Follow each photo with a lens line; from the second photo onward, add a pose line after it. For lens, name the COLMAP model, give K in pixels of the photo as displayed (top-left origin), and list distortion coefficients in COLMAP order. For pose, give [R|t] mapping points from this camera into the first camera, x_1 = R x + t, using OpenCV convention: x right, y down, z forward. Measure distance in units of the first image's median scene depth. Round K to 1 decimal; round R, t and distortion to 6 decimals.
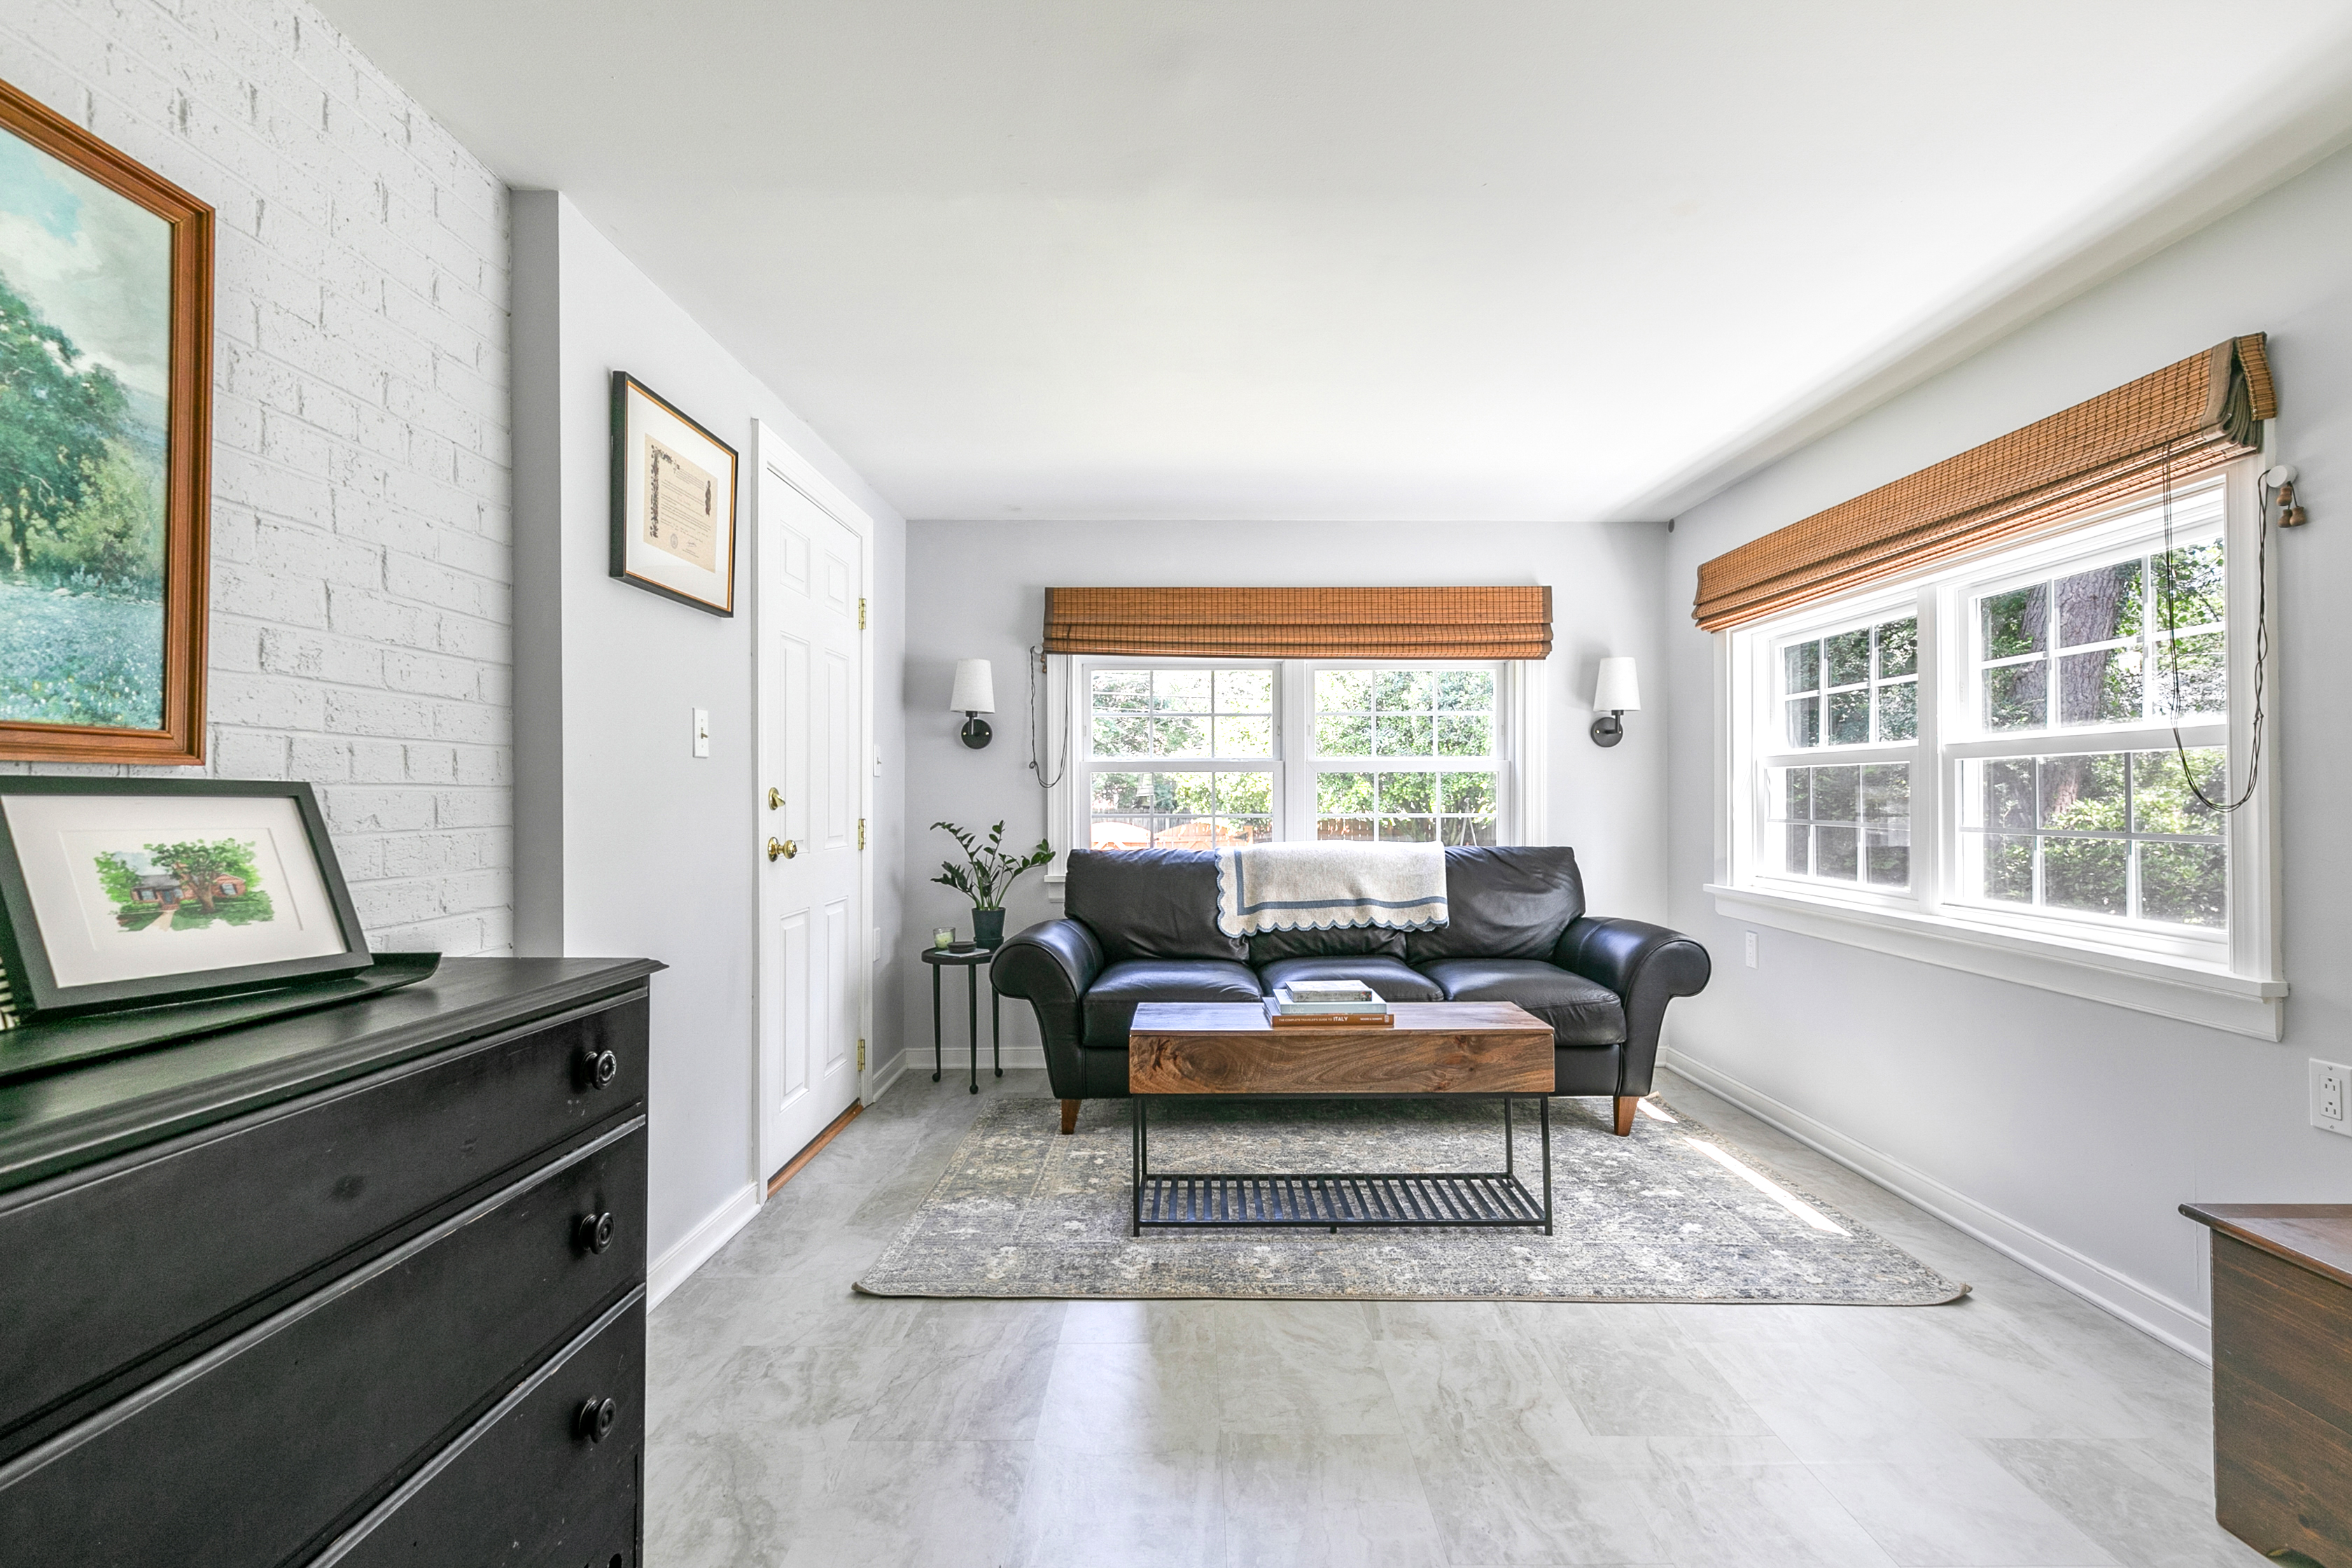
lens RADIAL K [[1095.0, 0, 1196.8], [0, 1095.0, 785.1], [0, 0, 1]] dist [0.013259, -0.004081]
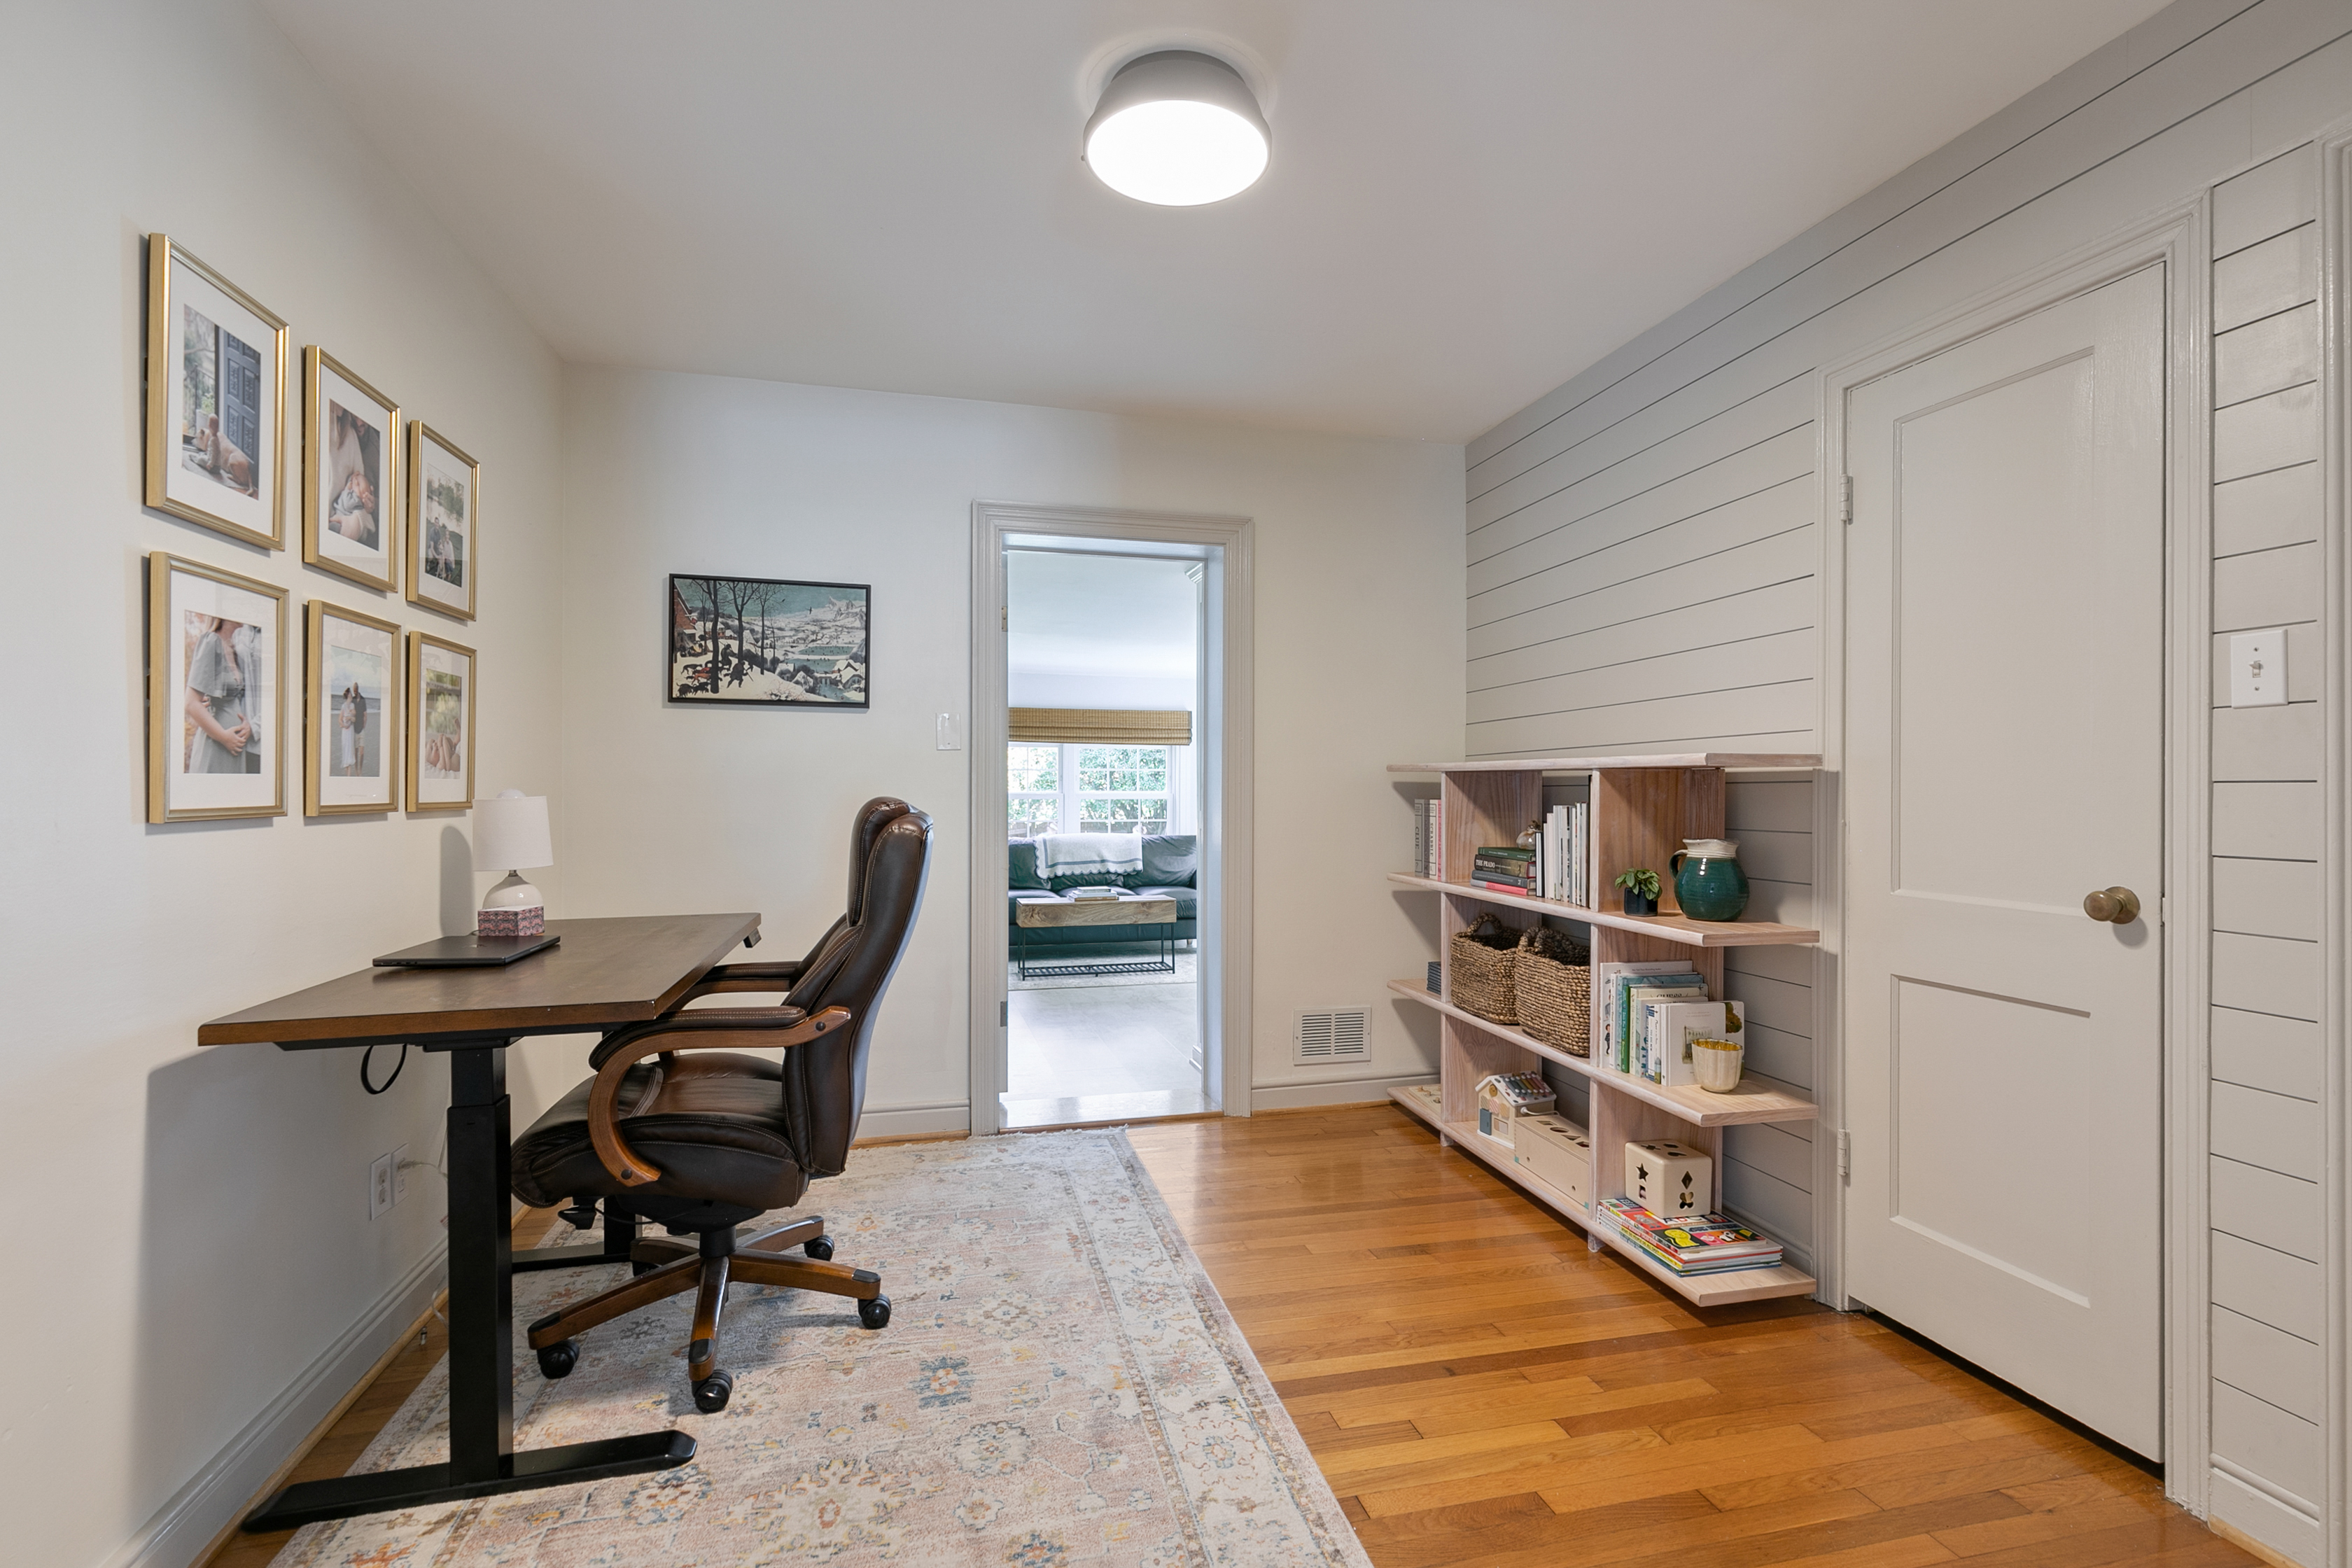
lens RADIAL K [[1095.0, 0, 1168.5], [0, 1095.0, 783.2], [0, 0, 1]] dist [0.013259, -0.004081]
pose [[0.973127, 0.005644, 0.230200, -0.237499], [-0.005764, 0.999983, -0.000151, -0.050721], [-0.230197, -0.001180, 0.973143, -1.207144]]
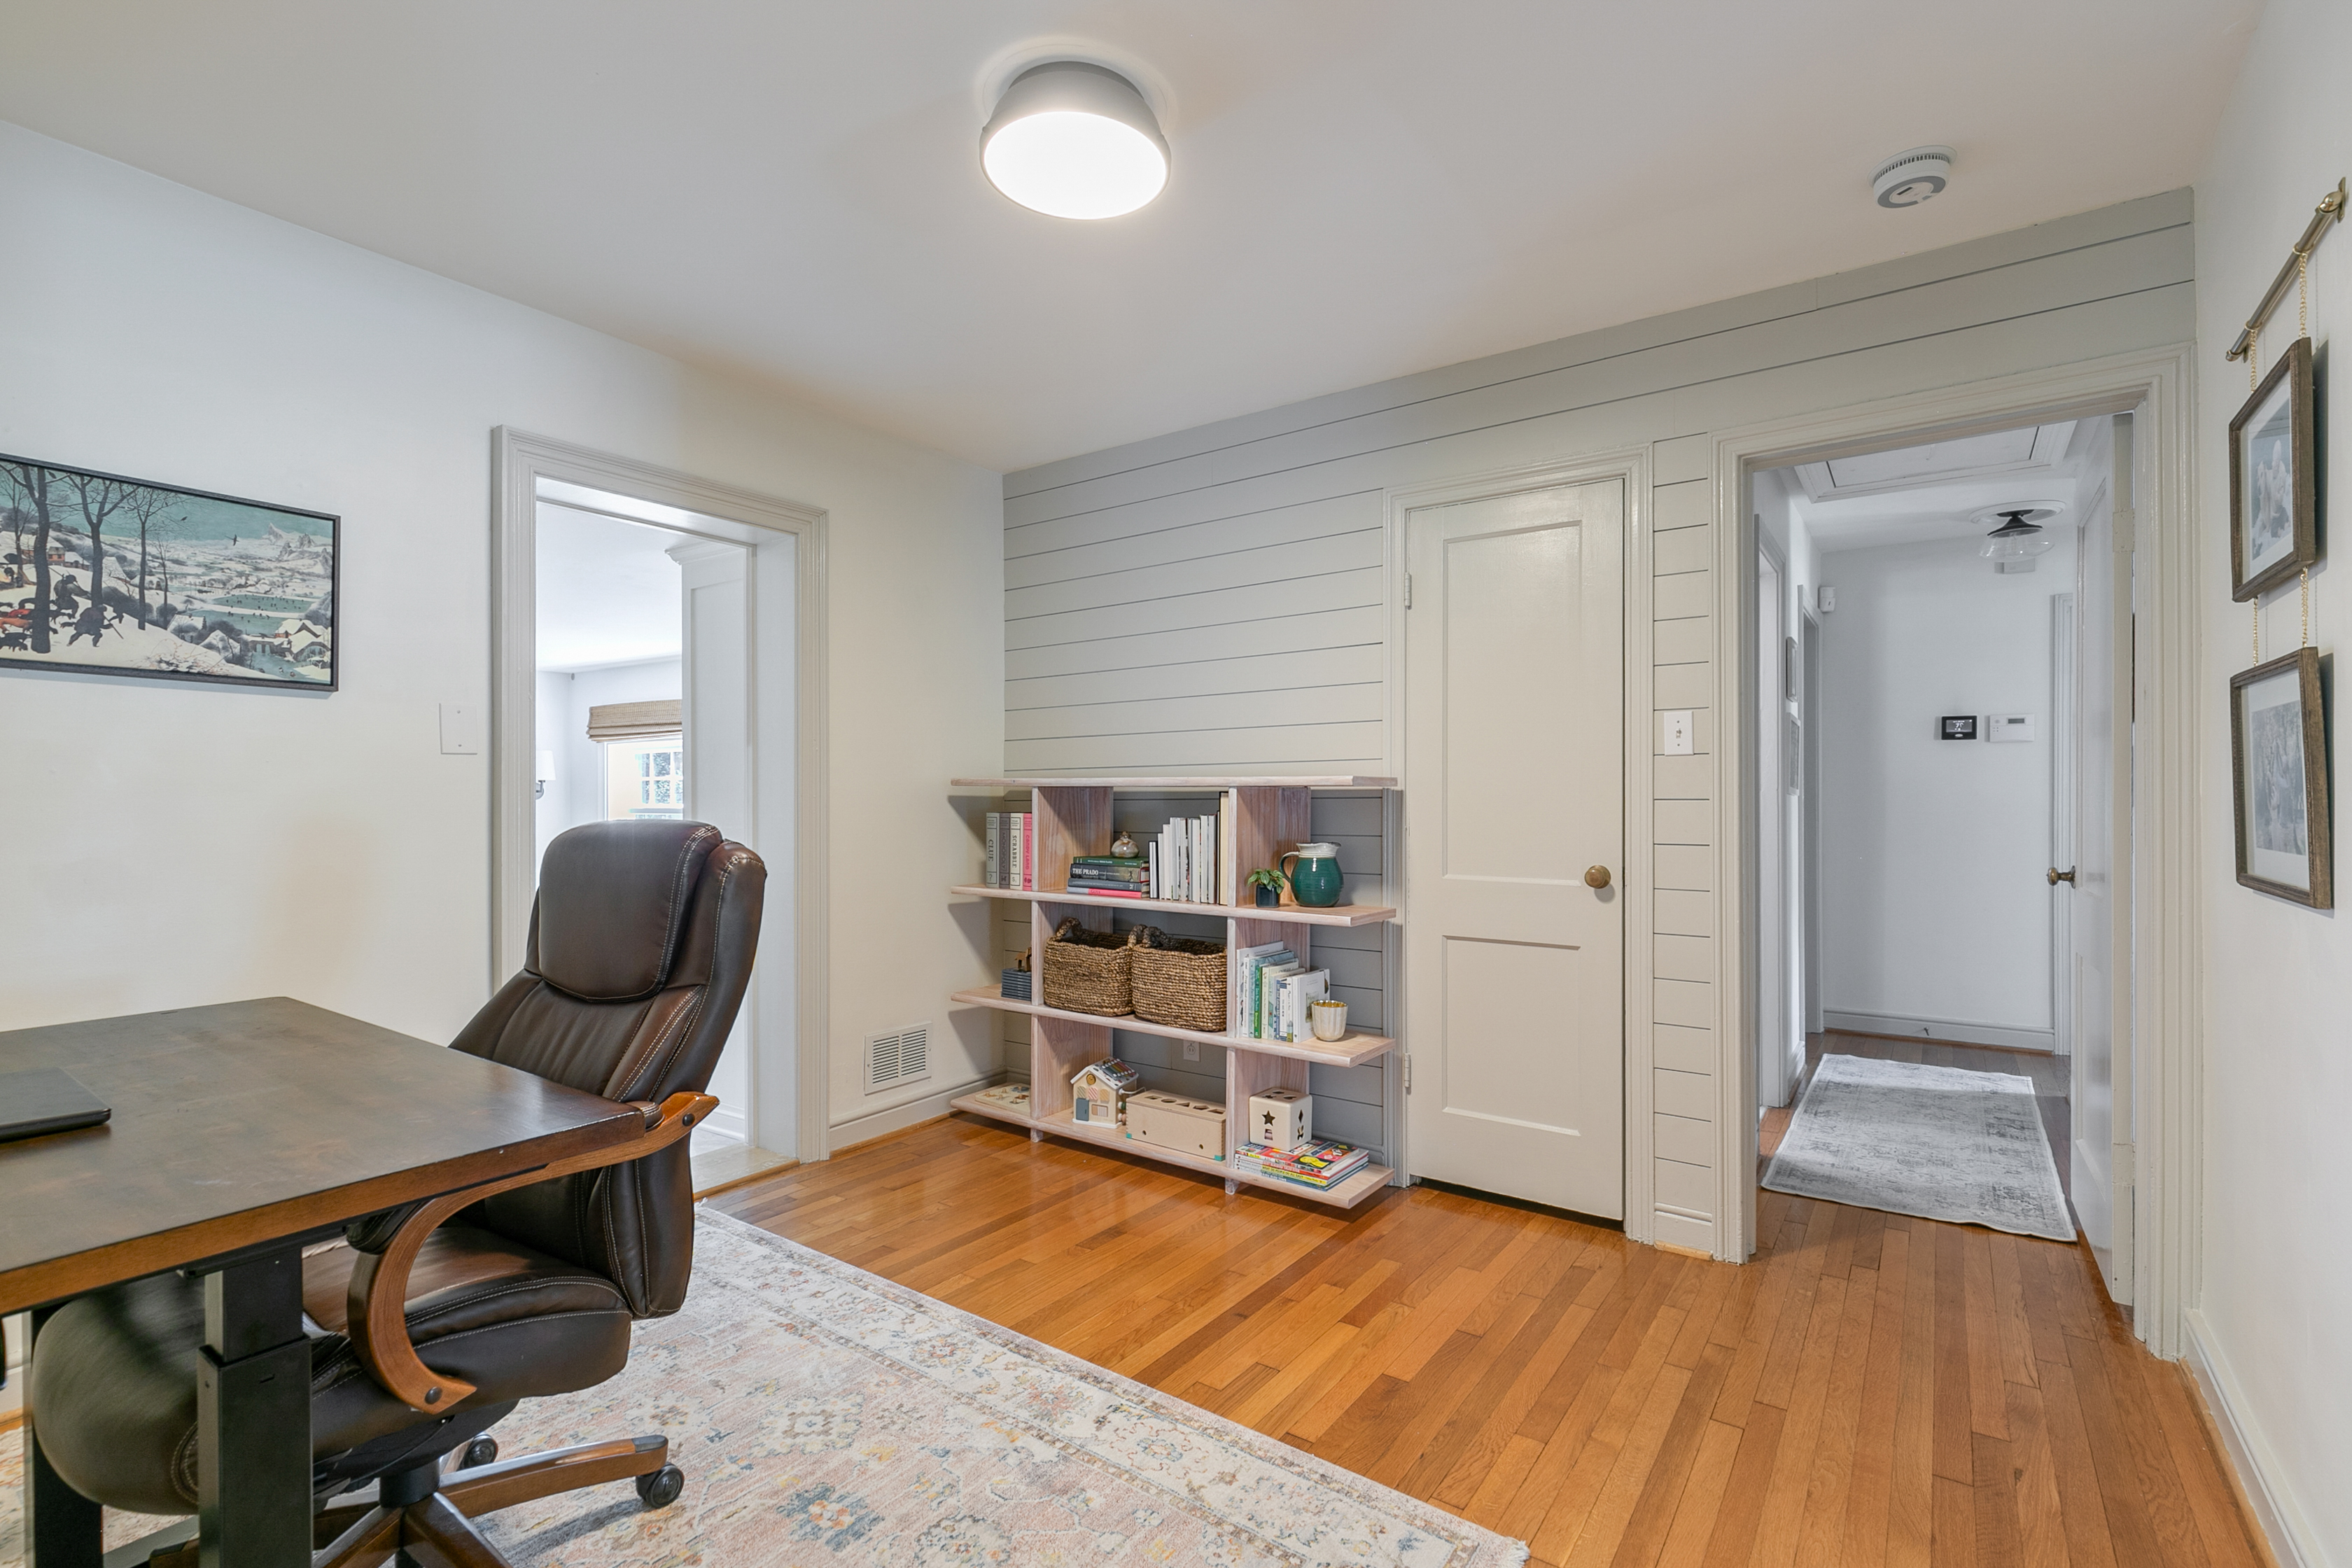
lens RADIAL K [[1095.0, 0, 1199.3], [0, 1095.0, 786.6], [0, 0, 1]] dist [0.013259, -0.004081]
pose [[0.573955, 0.010748, 0.818816, -0.517529], [-0.006152, 0.999942, -0.008814, -0.054134], [-0.818864, 0.000021, 0.573988, -1.035885]]
